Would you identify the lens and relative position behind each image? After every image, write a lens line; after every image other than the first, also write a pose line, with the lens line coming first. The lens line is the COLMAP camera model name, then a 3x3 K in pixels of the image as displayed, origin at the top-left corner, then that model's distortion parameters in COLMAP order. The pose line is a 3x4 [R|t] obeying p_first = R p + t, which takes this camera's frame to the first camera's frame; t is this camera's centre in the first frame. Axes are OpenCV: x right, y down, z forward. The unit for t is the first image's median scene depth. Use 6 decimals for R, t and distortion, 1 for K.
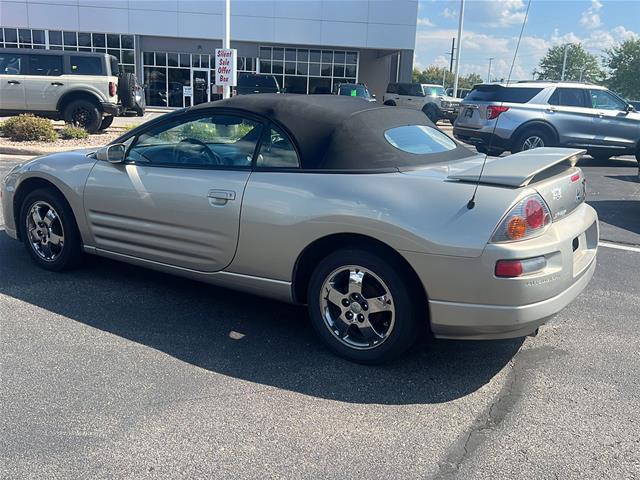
lens RADIAL K [[615.4, 0, 316.5], [0, 615.4, 239.7], [0, 0, 1]] dist [0.030667, 0.000000]
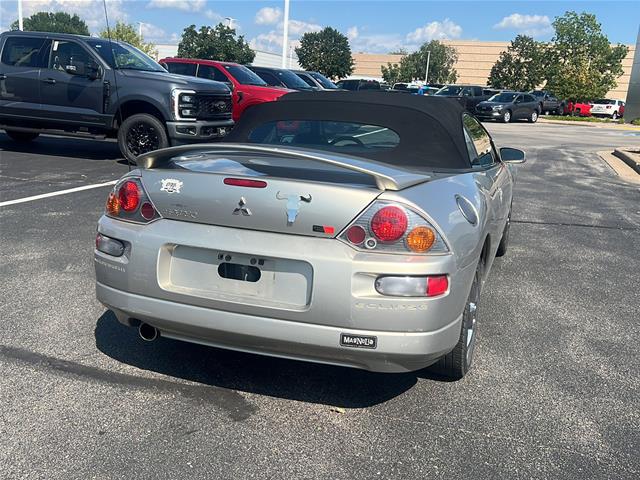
lens RADIAL K [[615.4, 0, 324.2], [0, 615.4, 233.6], [0, 0, 1]] dist [0.030667, 0.000000]
pose [[0.233536, 0.186553, -0.954284, 0.843146], [-0.260387, 0.957577, 0.123474, -0.114524], [0.936835, 0.219648, 0.272205, 0.654683]]
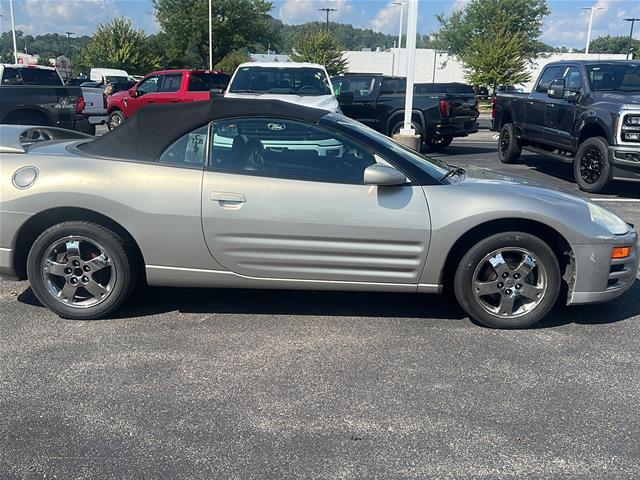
lens RADIAL K [[615.4, 0, 318.8], [0, 615.4, 241.2], [0, 0, 1]] dist [0.030667, 0.000000]
pose [[-0.837613, 0.065623, -0.542308, 0.429358], [-0.181089, 0.903264, 0.389000, -0.408117], [0.515375, 0.424038, -0.744702, 1.775095]]
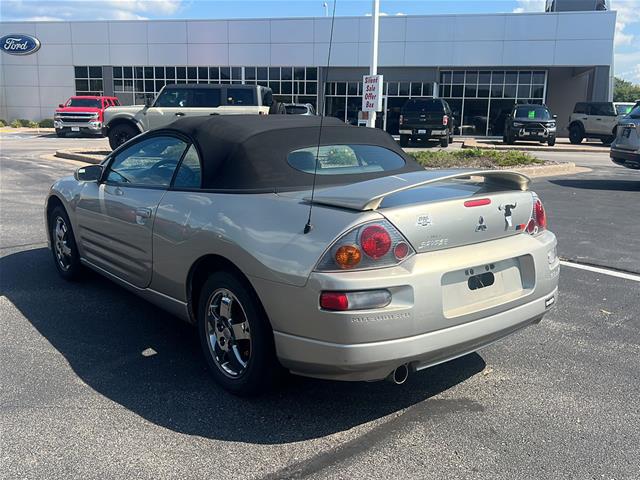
lens RADIAL K [[615.4, 0, 315.0], [0, 615.4, 239.5], [0, 0, 1]] dist [0.030667, 0.000000]
pose [[0.947636, 0.035535, -0.317369, 0.345952], [-0.048517, 0.998274, -0.033093, -0.007157], [0.315645, 0.046758, 0.947725, 0.090417]]
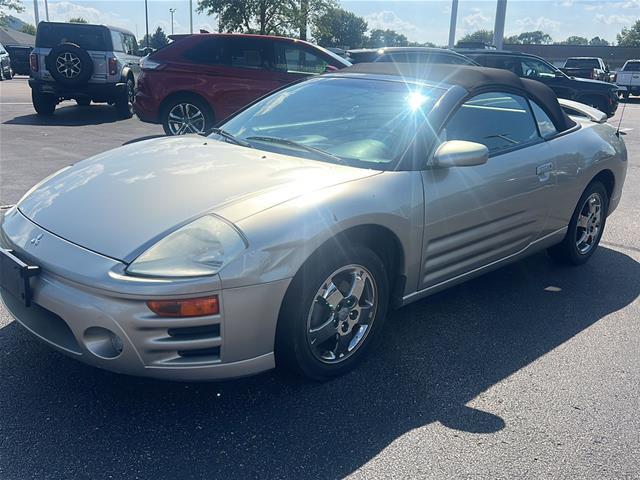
lens RADIAL K [[615.4, 0, 313.8], [0, 615.4, 236.6], [0, 0, 1]] dist [0.030667, 0.000000]
pose [[0.214772, -0.296174, 0.930674, -0.976426], [0.193182, 0.946967, 0.256778, -0.241963], [-0.957368, 0.124641, 0.260598, 0.868268]]
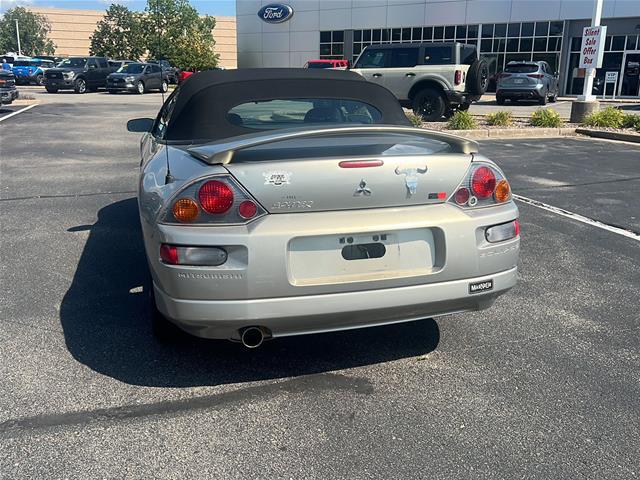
lens RADIAL K [[615.4, 0, 313.9], [0, 615.4, 230.9], [0, 0, 1]] dist [0.030667, 0.000000]
pose [[0.745164, 0.127202, -0.654638, 0.639994], [-0.127394, 0.990714, 0.047494, -0.033573], [0.654600, 0.048006, 0.754449, 0.285384]]
